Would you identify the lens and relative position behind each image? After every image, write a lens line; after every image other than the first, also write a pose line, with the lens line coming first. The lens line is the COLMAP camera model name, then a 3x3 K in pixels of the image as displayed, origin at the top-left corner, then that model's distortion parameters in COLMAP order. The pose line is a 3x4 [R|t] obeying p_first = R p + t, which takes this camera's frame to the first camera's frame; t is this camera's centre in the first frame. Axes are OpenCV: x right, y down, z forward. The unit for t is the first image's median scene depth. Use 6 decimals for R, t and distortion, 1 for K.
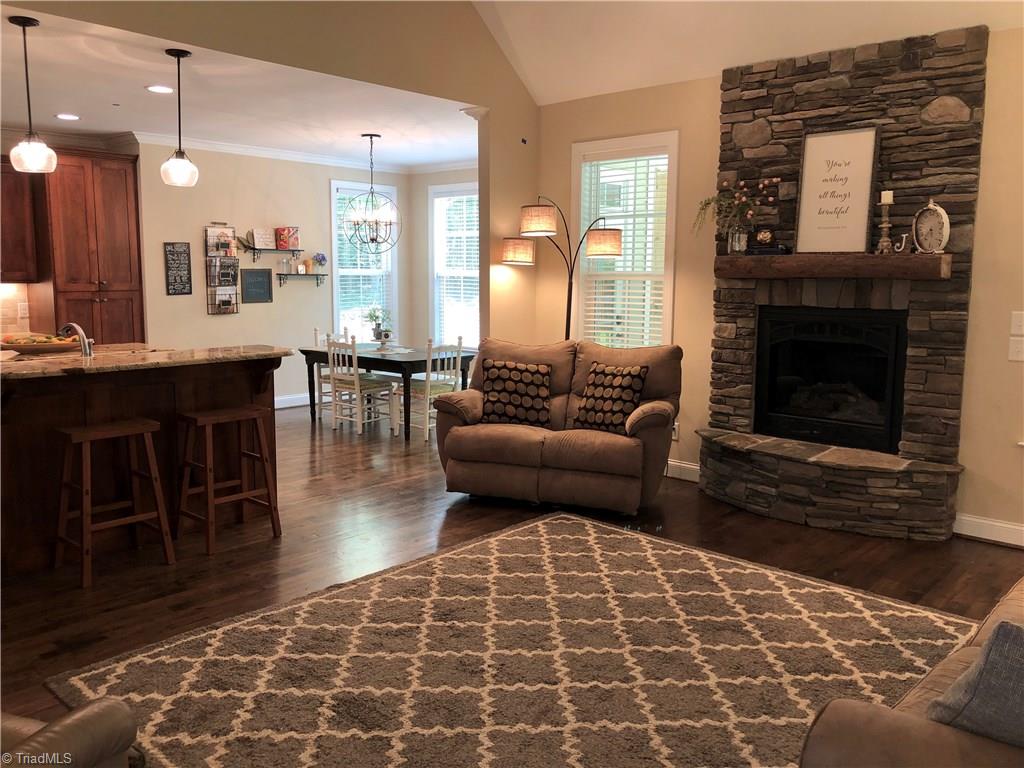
lens RADIAL K [[848.2, 0, 512.6], [0, 848.2, 378.0], [0, 0, 1]] dist [0.065099, -0.070710]
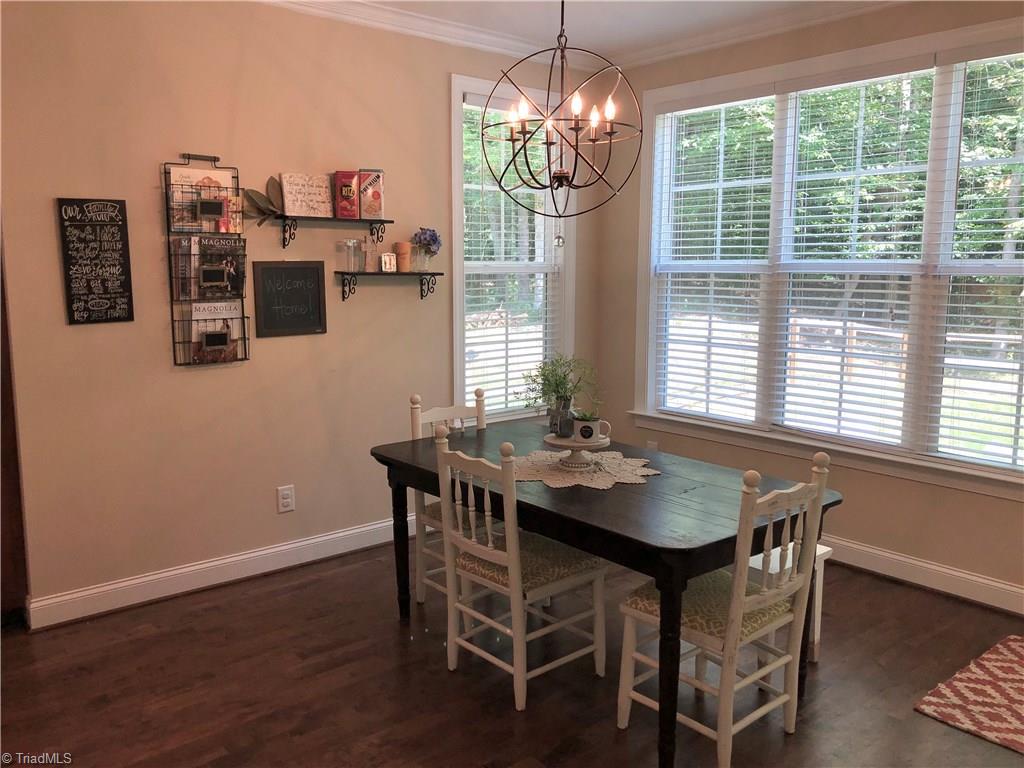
lens RADIAL K [[848.2, 0, 512.6], [0, 848.2, 378.0], [0, 0, 1]] dist [0.065099, -0.070710]
pose [[0.991035, 0.013175, -0.132951, -0.124595], [-0.012310, 0.999897, 0.007324, -0.072813], [0.133034, -0.005621, 0.991096, 0.582508]]
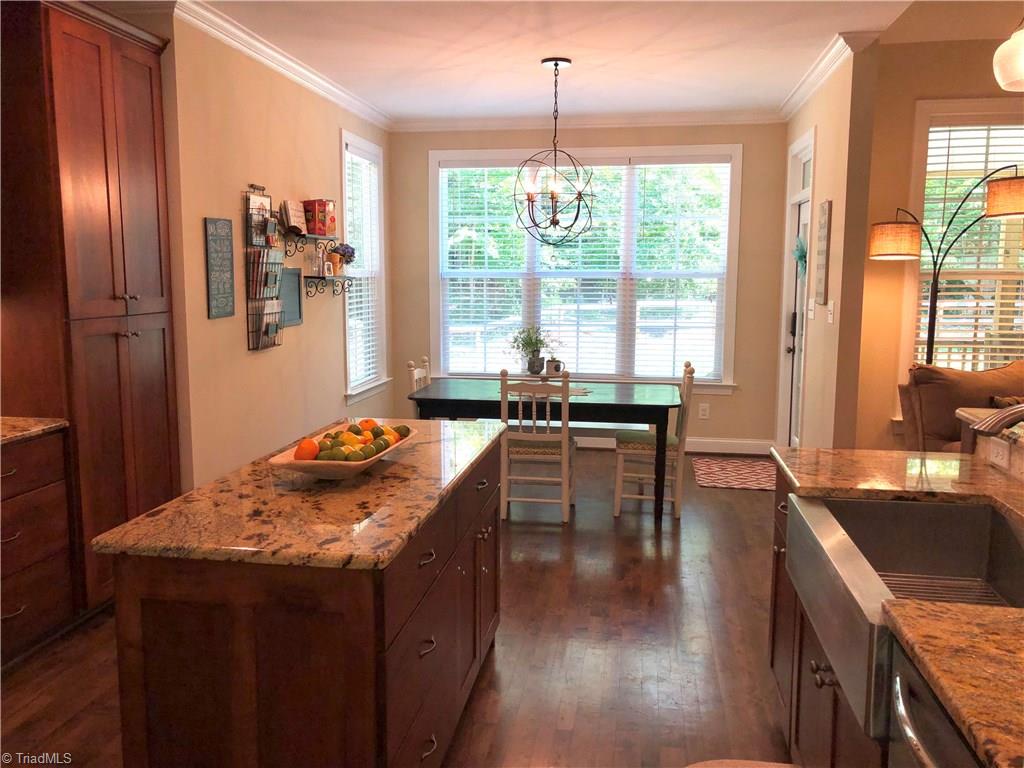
lens RADIAL K [[848.2, 0, 512.6], [0, 848.2, 378.0], [0, 0, 1]] dist [0.065099, -0.070710]
pose [[0.833898, -0.071023, 0.547330, -0.514586], [0.071443, 0.997233, 0.020555, -0.055119], [-0.547276, 0.021962, 0.836664, 0.438249]]
